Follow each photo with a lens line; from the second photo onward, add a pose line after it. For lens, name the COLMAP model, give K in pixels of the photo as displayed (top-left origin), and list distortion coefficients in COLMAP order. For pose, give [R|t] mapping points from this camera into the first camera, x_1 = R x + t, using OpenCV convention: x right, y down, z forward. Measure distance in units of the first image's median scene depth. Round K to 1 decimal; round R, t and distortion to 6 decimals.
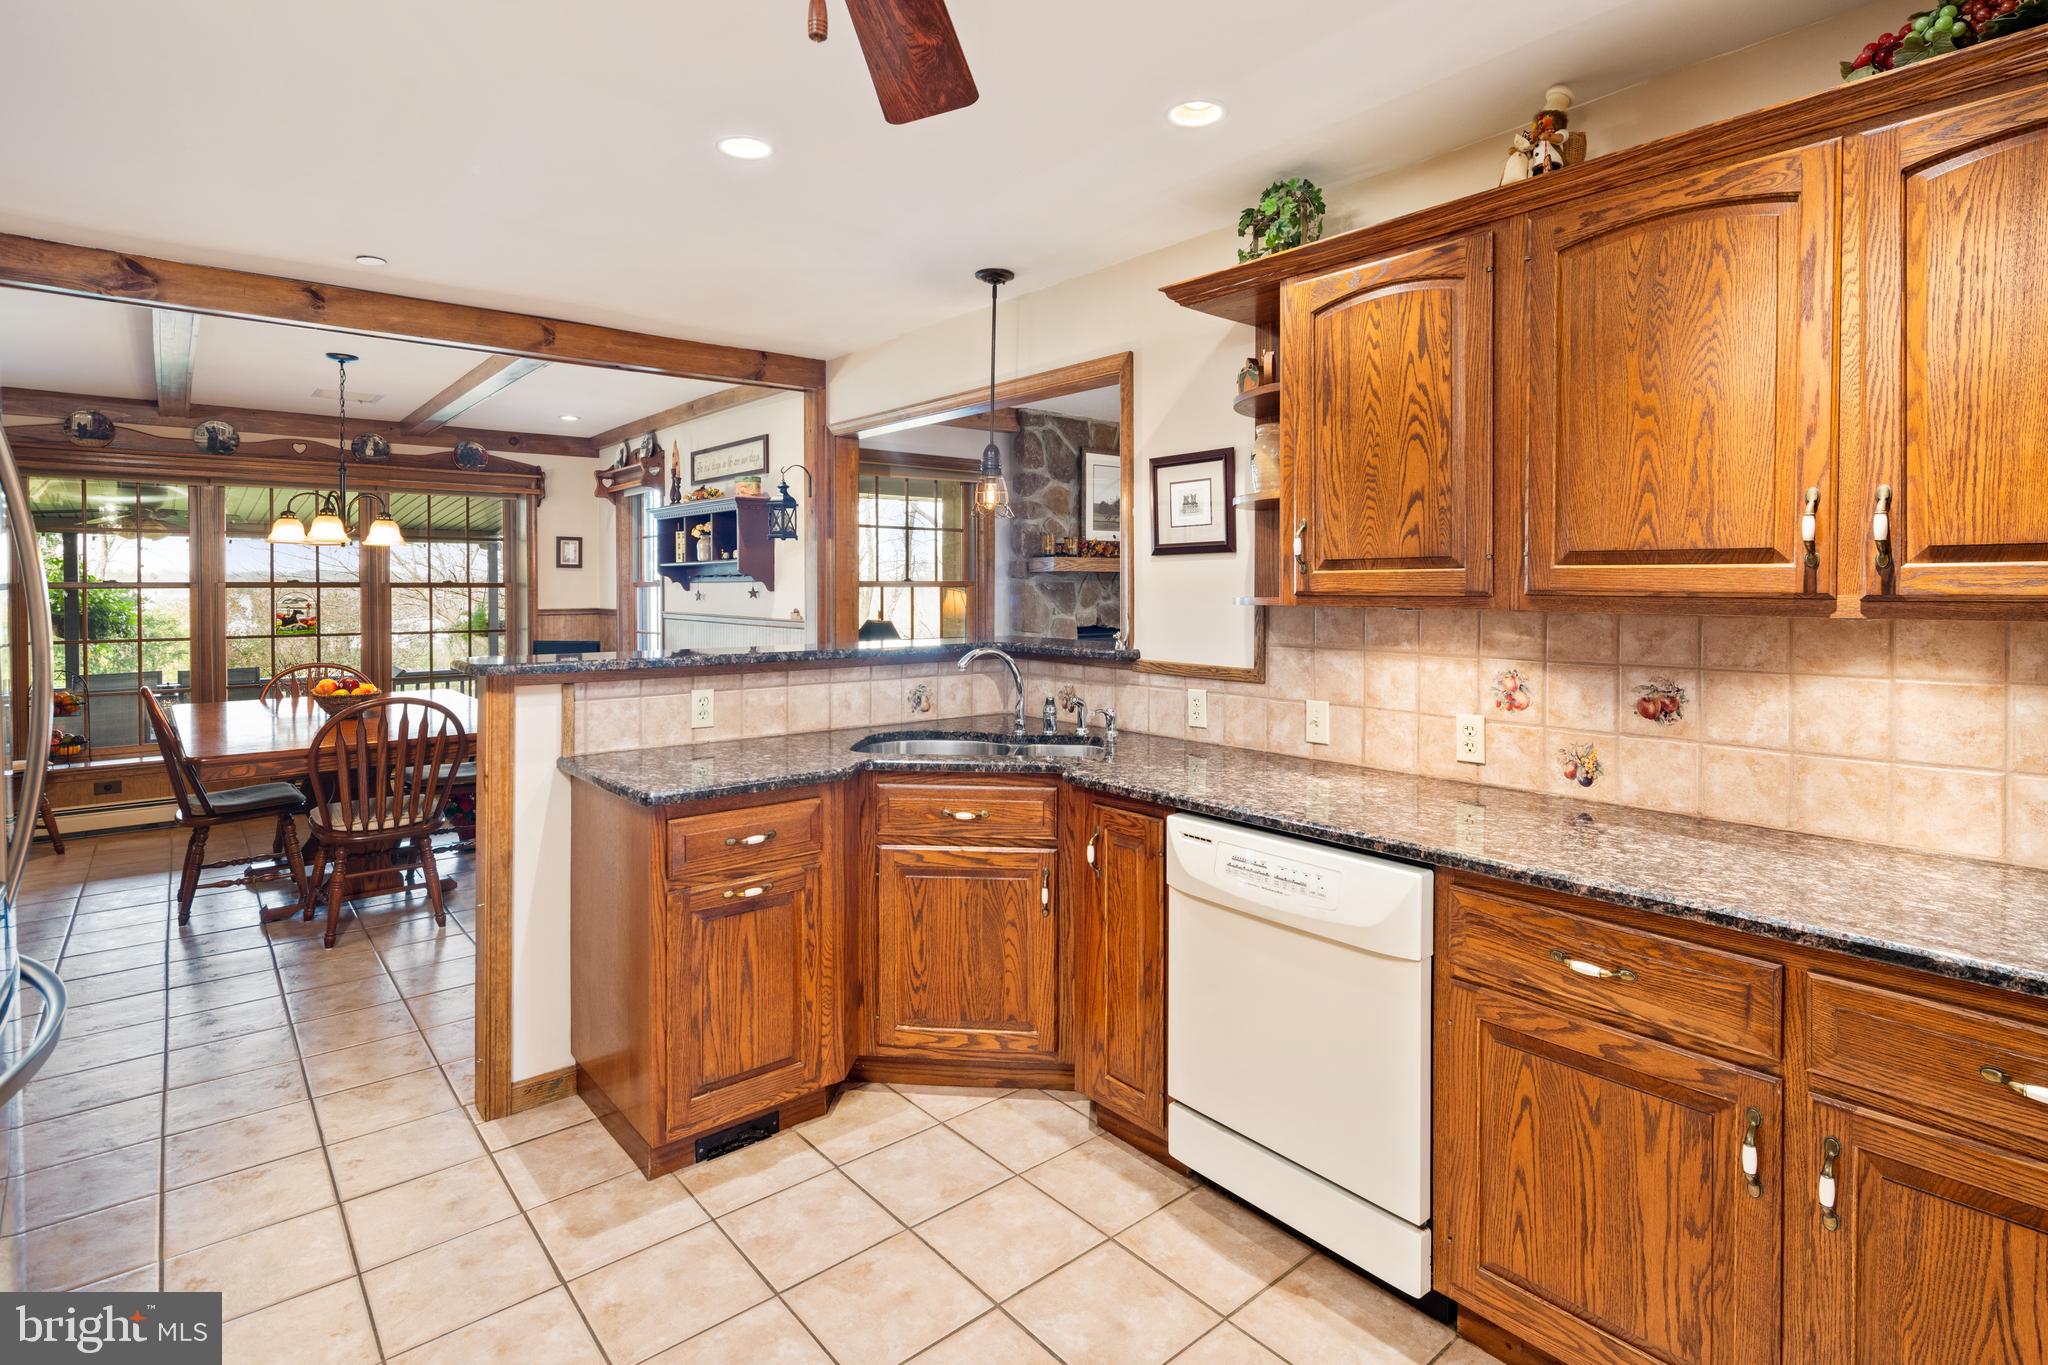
lens RADIAL K [[1008.4, 0, 1046.7], [0, 1008.4, 594.4], [0, 0, 1]] dist [0.005297, -0.005625]
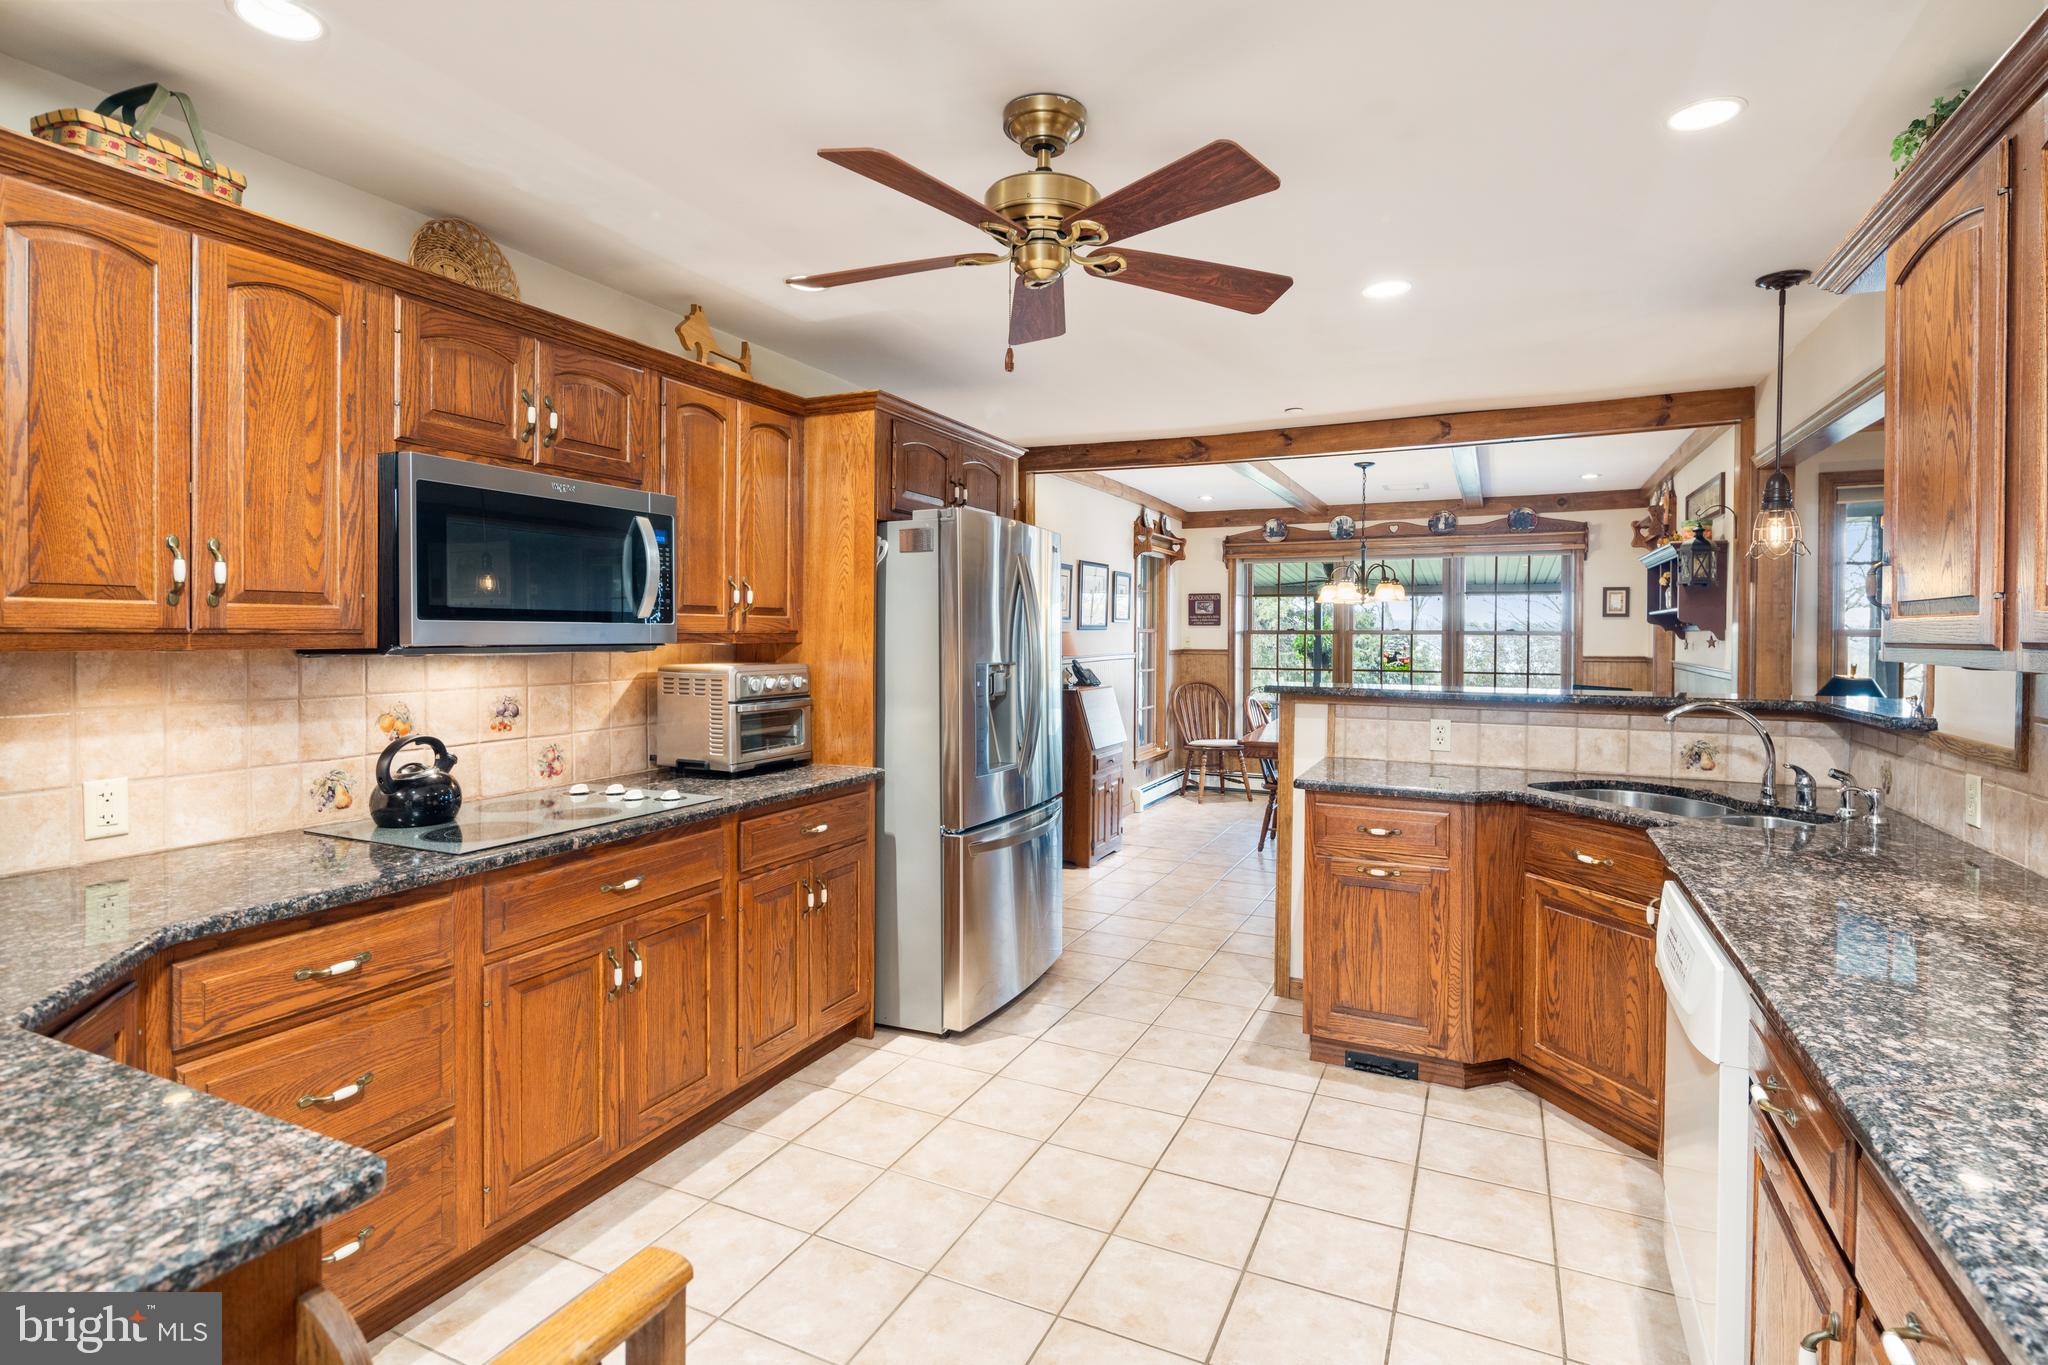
lens RADIAL K [[1008.4, 0, 1023.8], [0, 1008.4, 645.7], [0, 0, 1]] dist [0.005297, -0.005625]
pose [[0.402357, 0.014398, -0.915369, 0.616810], [-0.011892, 0.999874, 0.010500, -0.000489], [0.915405, 0.006661, 0.402478, 0.065154]]
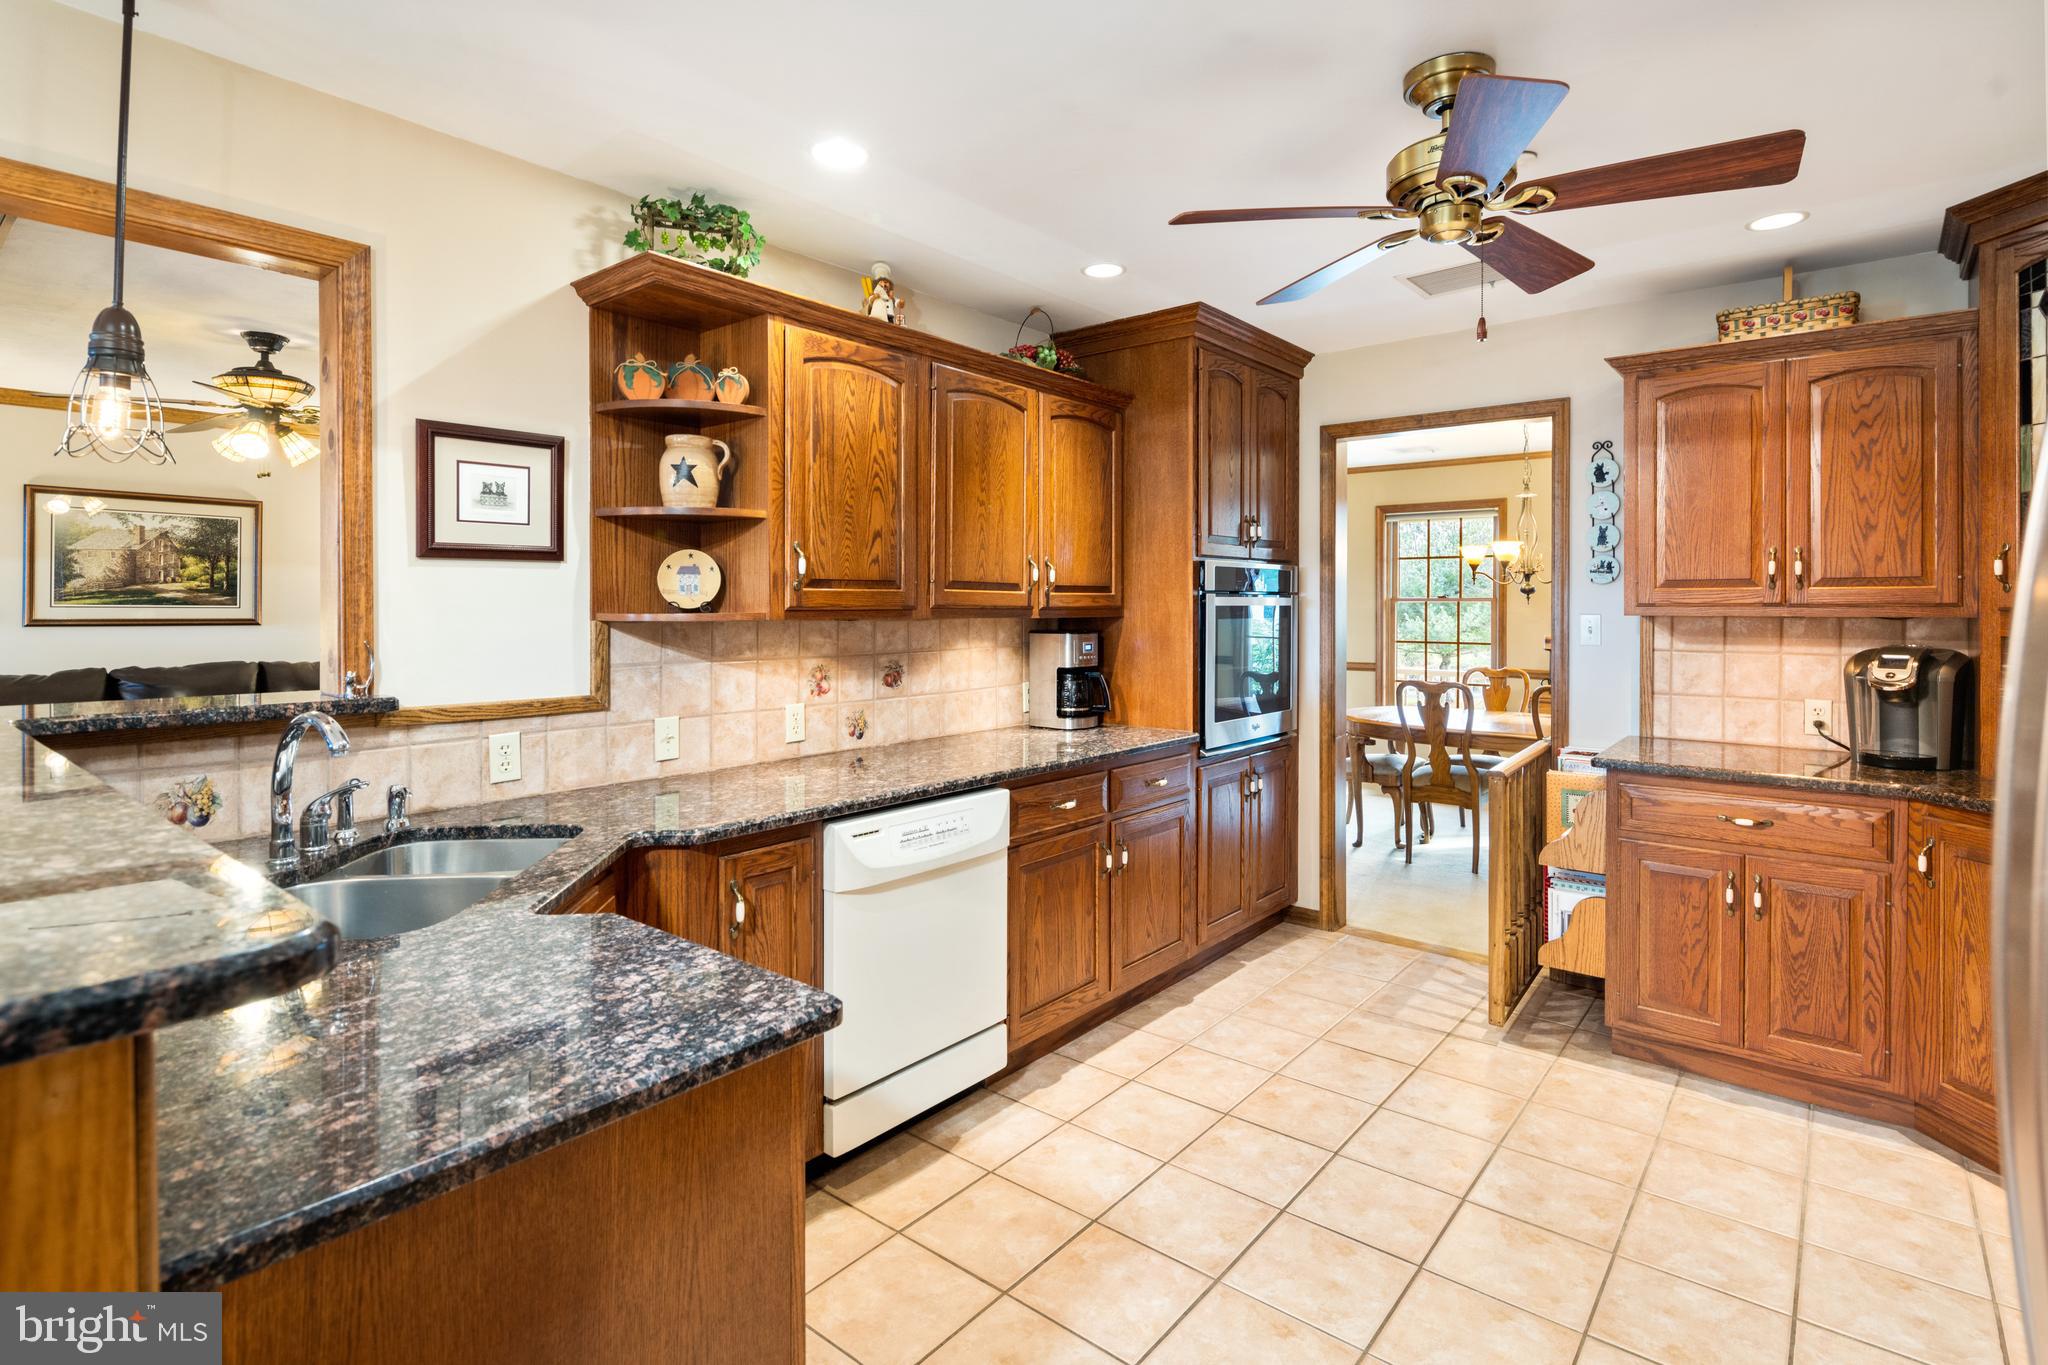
lens RADIAL K [[1008.4, 0, 1025.7], [0, 1008.4, 603.8], [0, 0, 1]] dist [0.005297, -0.005625]
pose [[-0.170853, -0.001046, 0.985296, -0.782040], [0.006372, 0.999977, 0.002167, -0.006115], [-0.985276, 0.006649, -0.170843, 0.836030]]
